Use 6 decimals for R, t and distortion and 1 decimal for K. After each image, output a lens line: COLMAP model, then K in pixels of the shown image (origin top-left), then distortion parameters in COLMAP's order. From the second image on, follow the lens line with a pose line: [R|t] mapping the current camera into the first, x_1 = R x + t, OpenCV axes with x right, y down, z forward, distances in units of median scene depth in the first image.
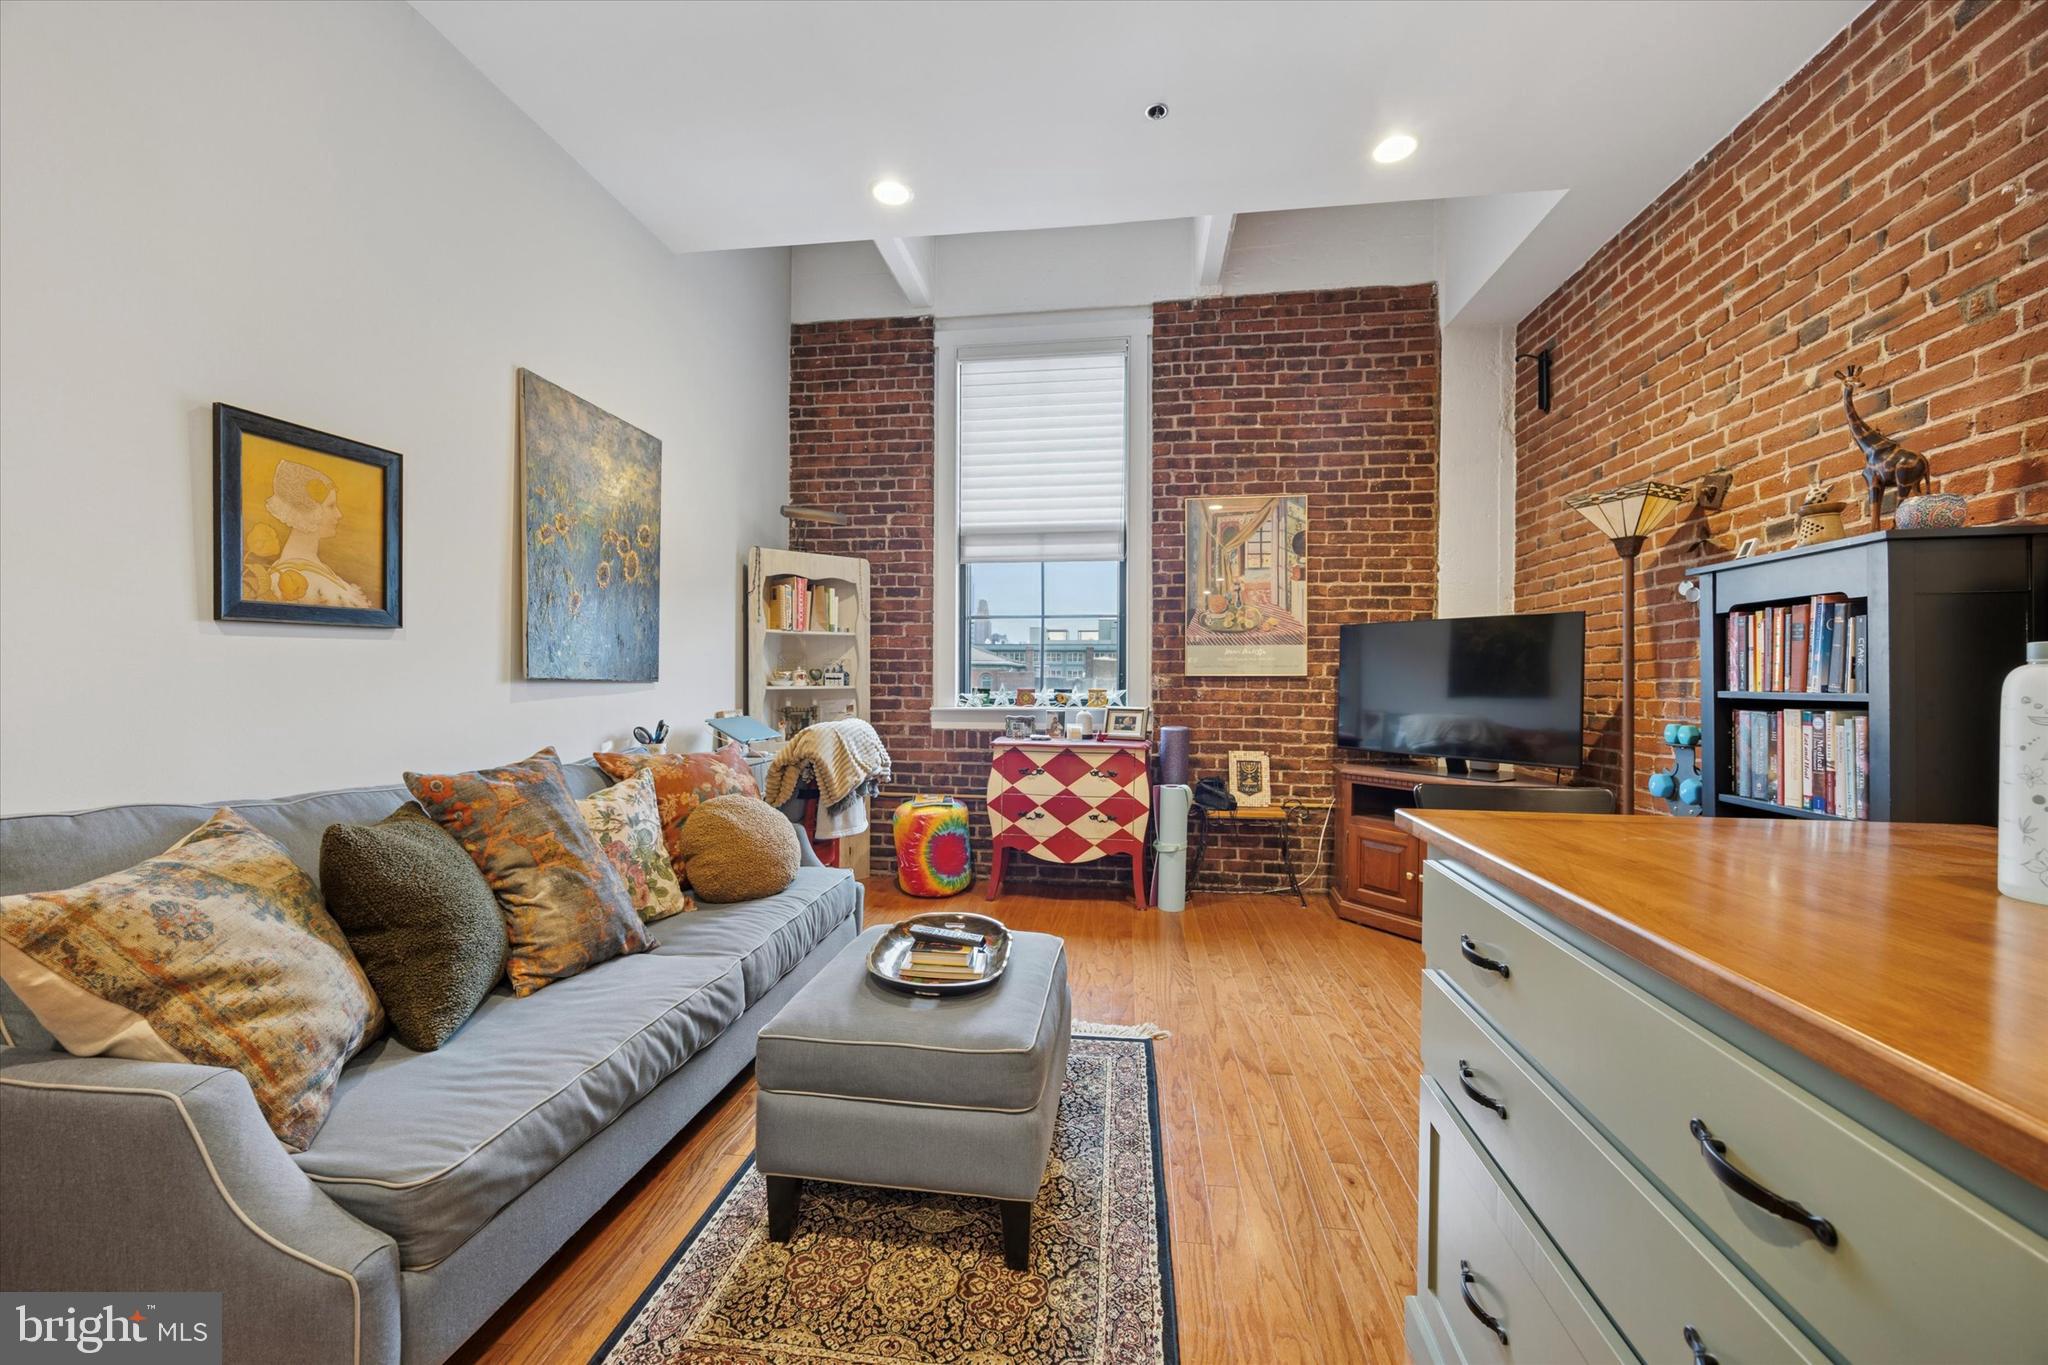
lens RADIAL K [[785.8, 0, 1019.2], [0, 785.8, 681.2], [0, 0, 1]] dist [-0.001204, -0.000597]
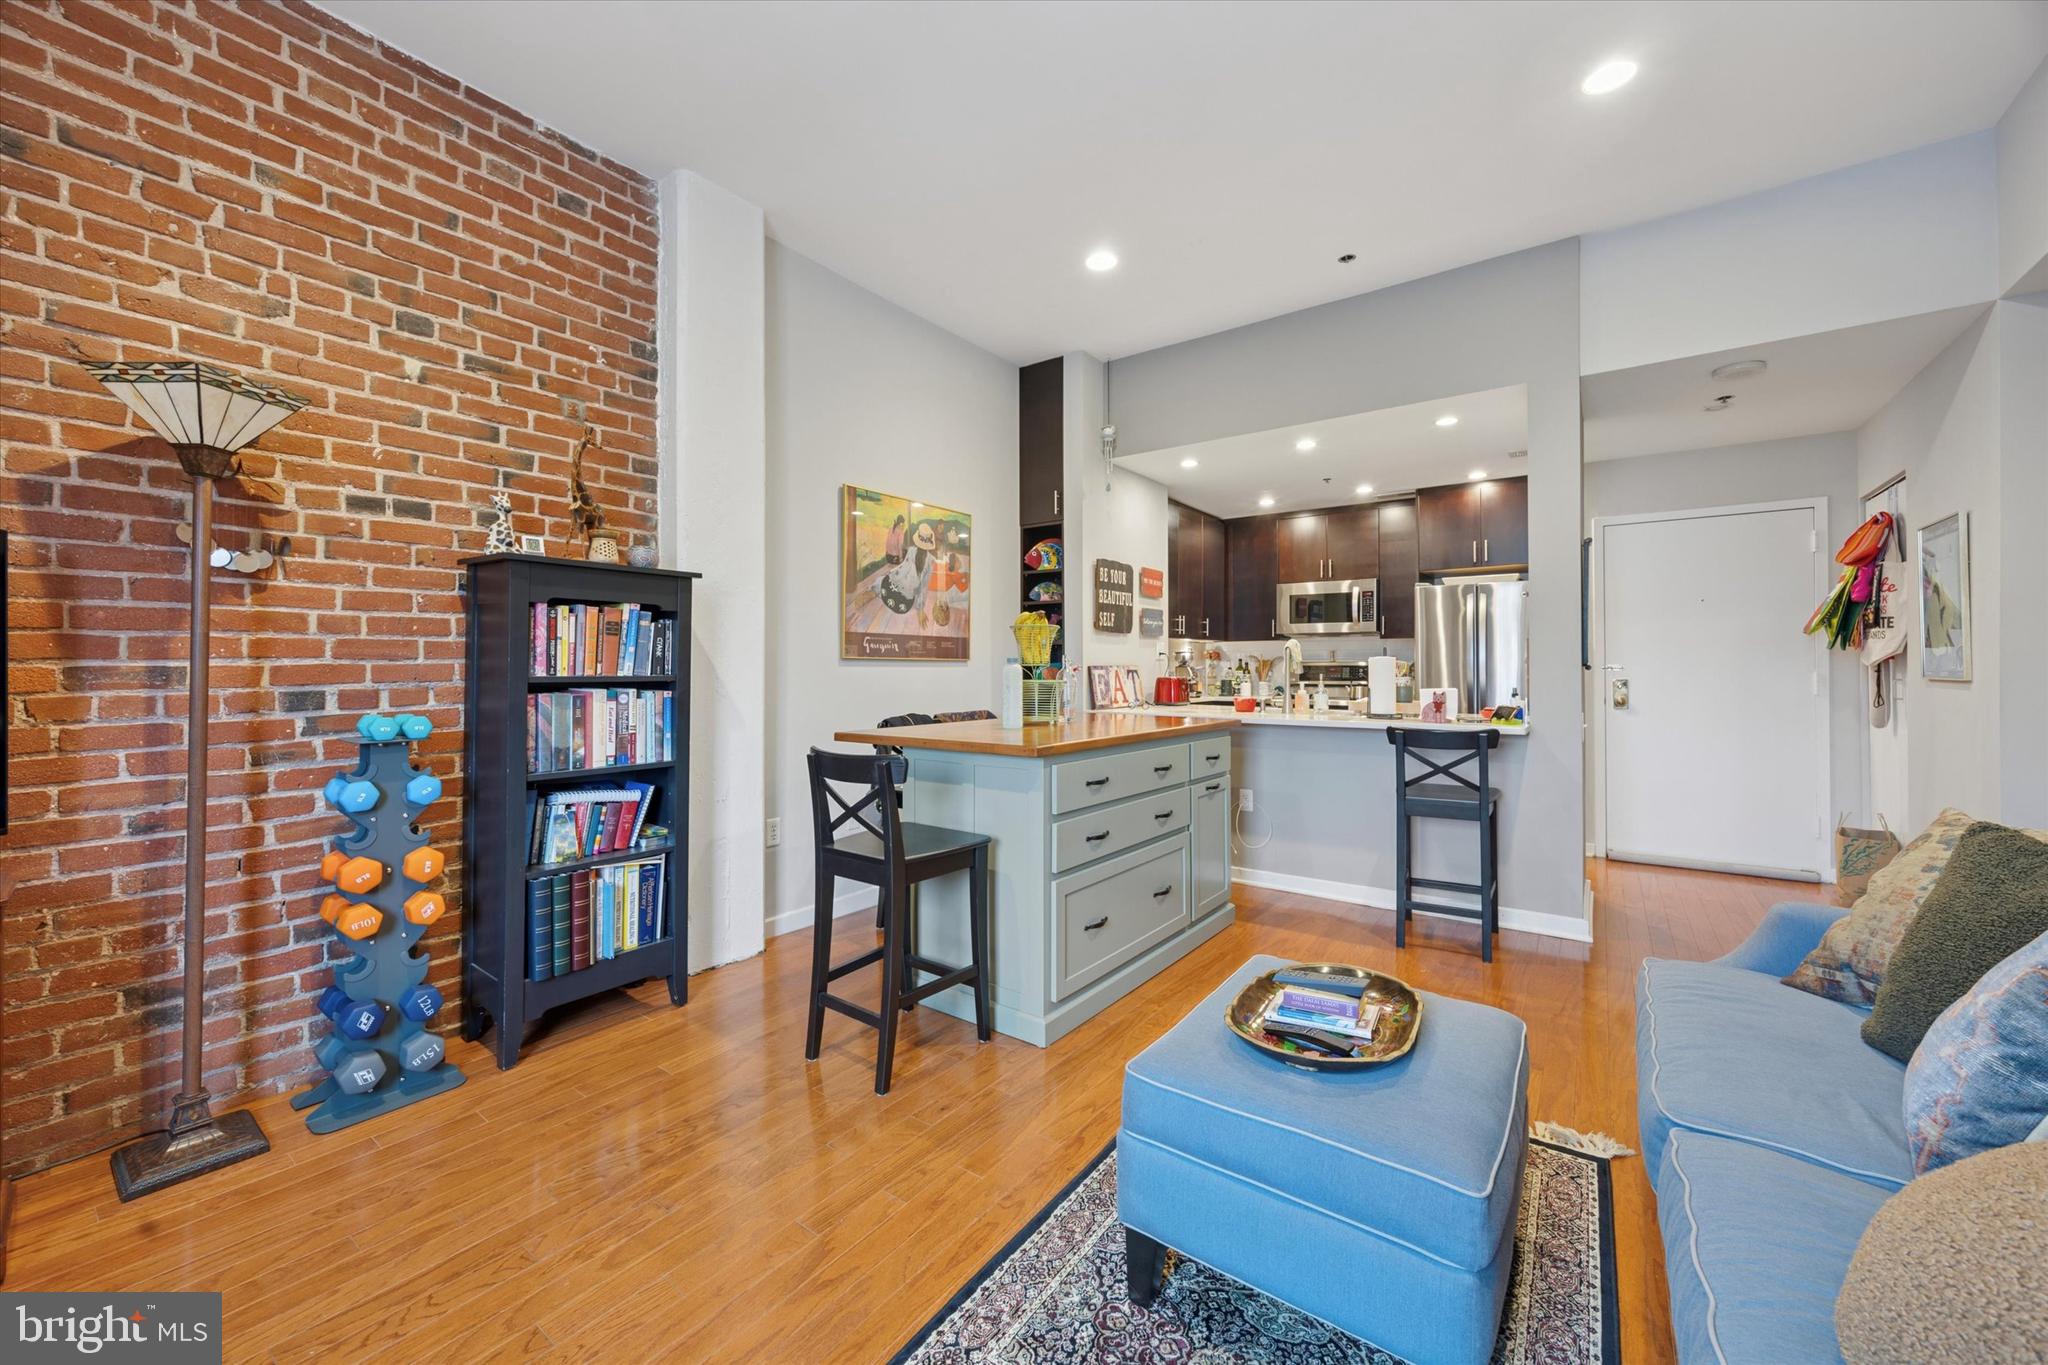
lens RADIAL K [[785.8, 0, 1009.3], [0, 785.8, 661.1], [0, 0, 1]] dist [-0.001204, -0.000597]
pose [[-0.878825, -0.000530, 0.477143, -0.106696], [-0.004500, 0.999964, -0.007178, -0.001302], [-0.477122, -0.008455, -0.878796, 1.017125]]
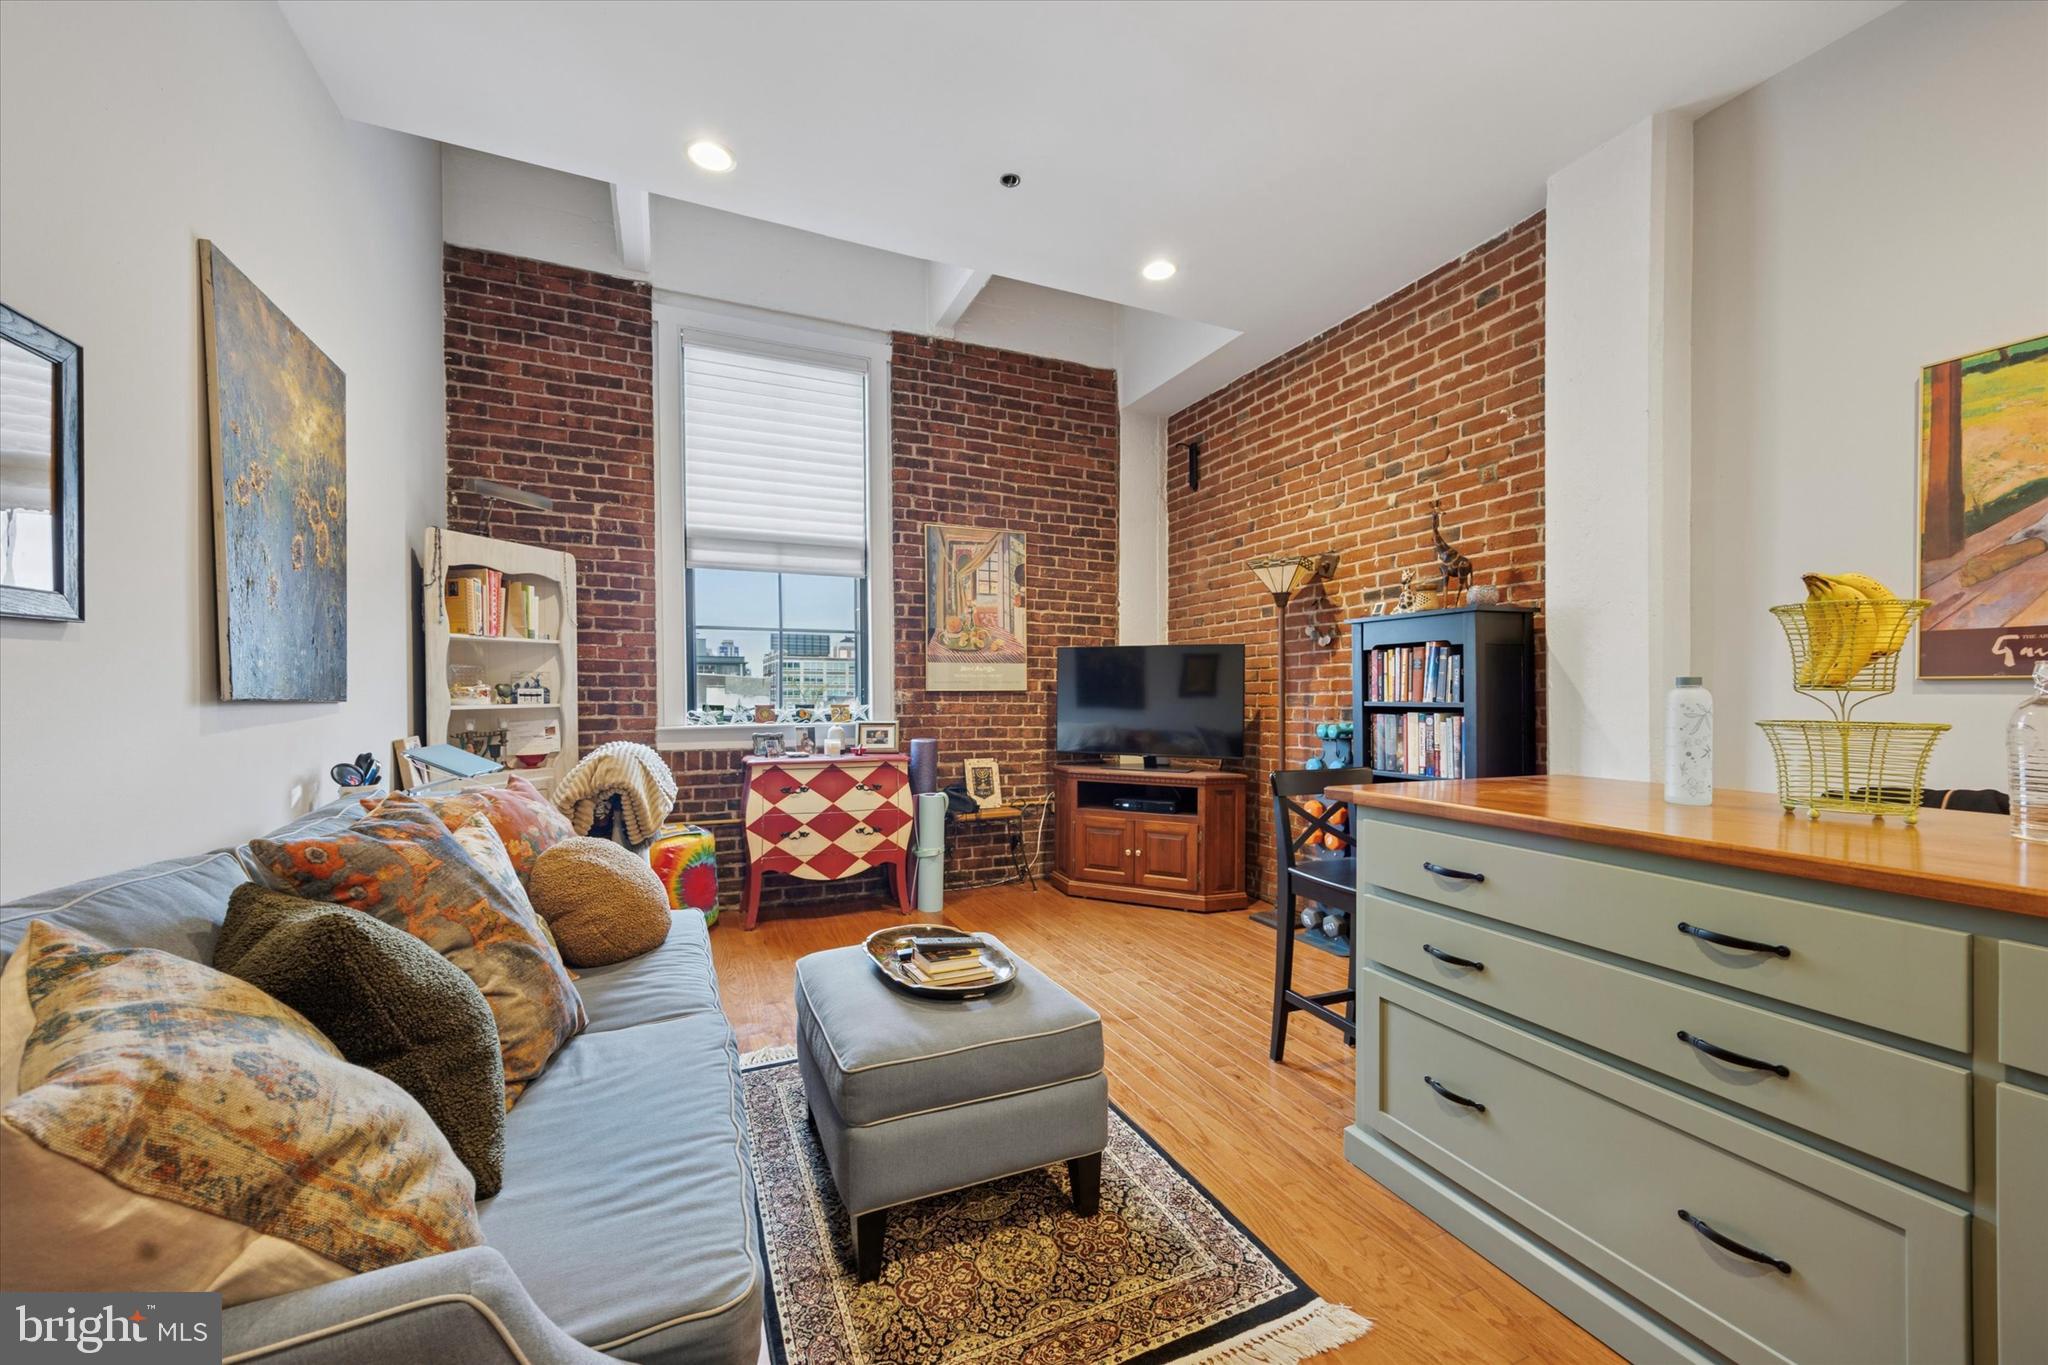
lens RADIAL K [[785.8, 0, 1011.0], [0, 785.8, 702.2], [0, 0, 1]] dist [-0.001204, -0.000597]
pose [[0.851894, -0.009767, 0.523623, -0.305120], [0.004546, 0.999926, 0.011256, -0.003880], [-0.523694, -0.007209, 0.851876, 0.042257]]
